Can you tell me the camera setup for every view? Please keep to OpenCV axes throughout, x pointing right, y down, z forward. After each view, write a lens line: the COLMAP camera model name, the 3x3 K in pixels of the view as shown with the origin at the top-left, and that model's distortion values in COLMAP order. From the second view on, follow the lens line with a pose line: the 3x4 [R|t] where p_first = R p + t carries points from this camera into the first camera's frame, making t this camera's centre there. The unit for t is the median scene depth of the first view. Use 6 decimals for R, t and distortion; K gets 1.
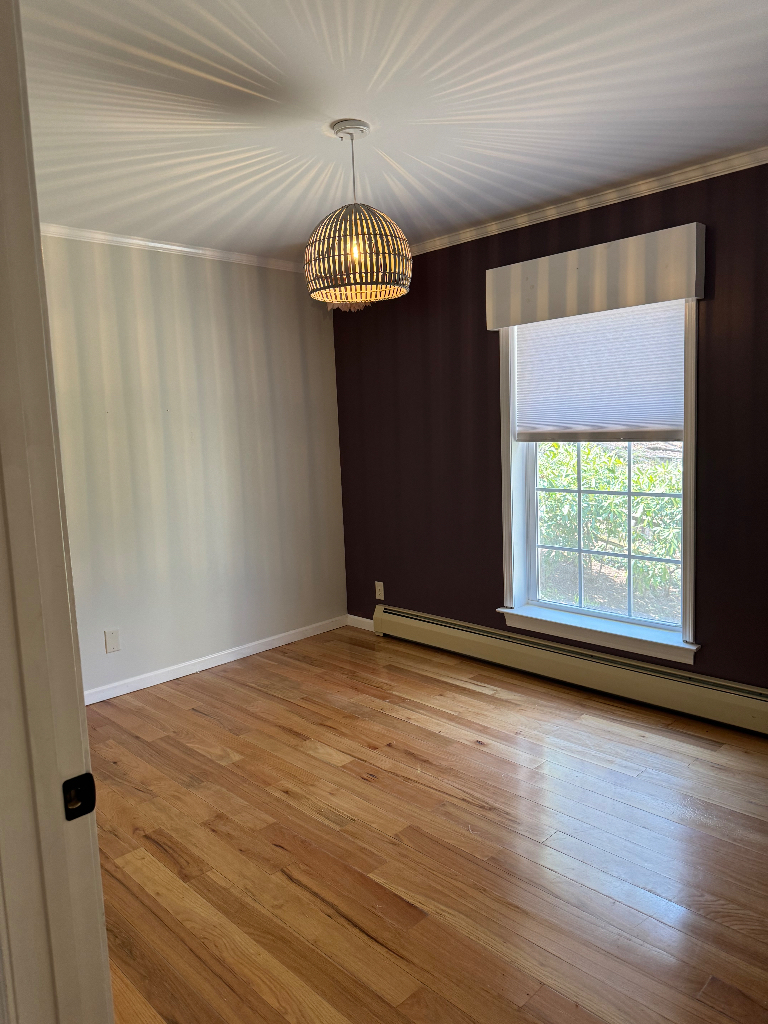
lens RADIAL K [[730.3, 0, 387.6], [0, 730.3, 511.4], [0, 0, 1]] dist [0.011951, -0.017474]
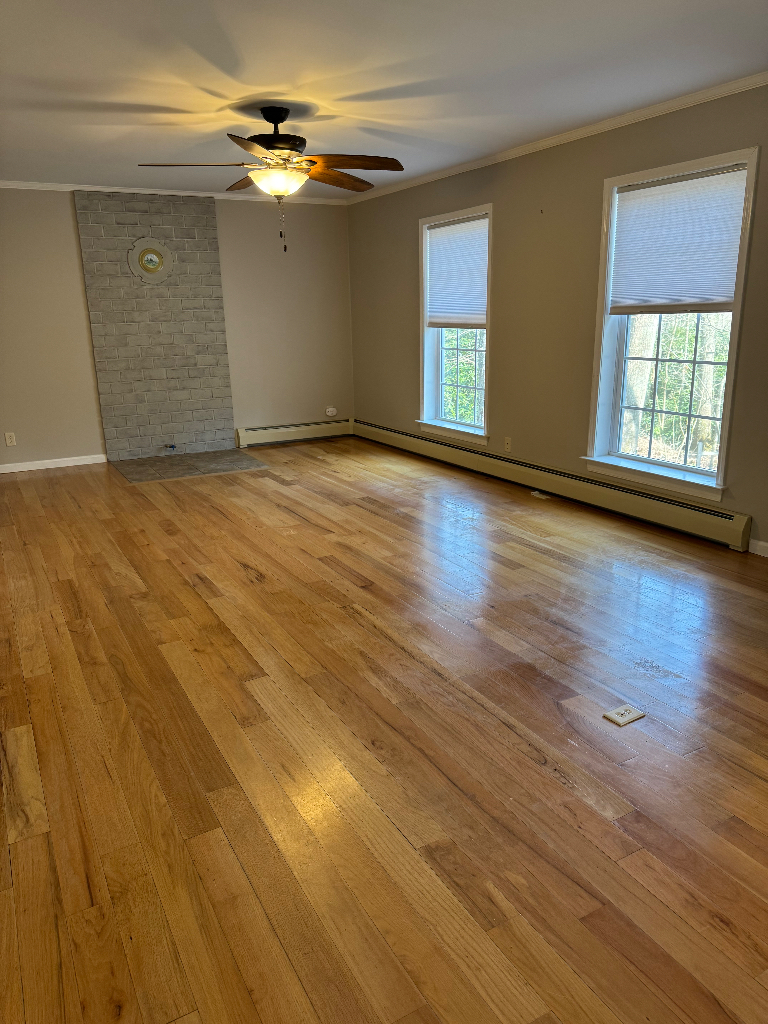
lens RADIAL K [[730.3, 0, 382.2], [0, 730.3, 514.4], [0, 0, 1]] dist [0.011951, -0.017474]
pose [[0.953390, 0.054989, -0.296687, 0.235139], [-0.001938, 0.984349, 0.176217, 0.014819], [0.301734, -0.167429, 0.938576, -0.302996]]
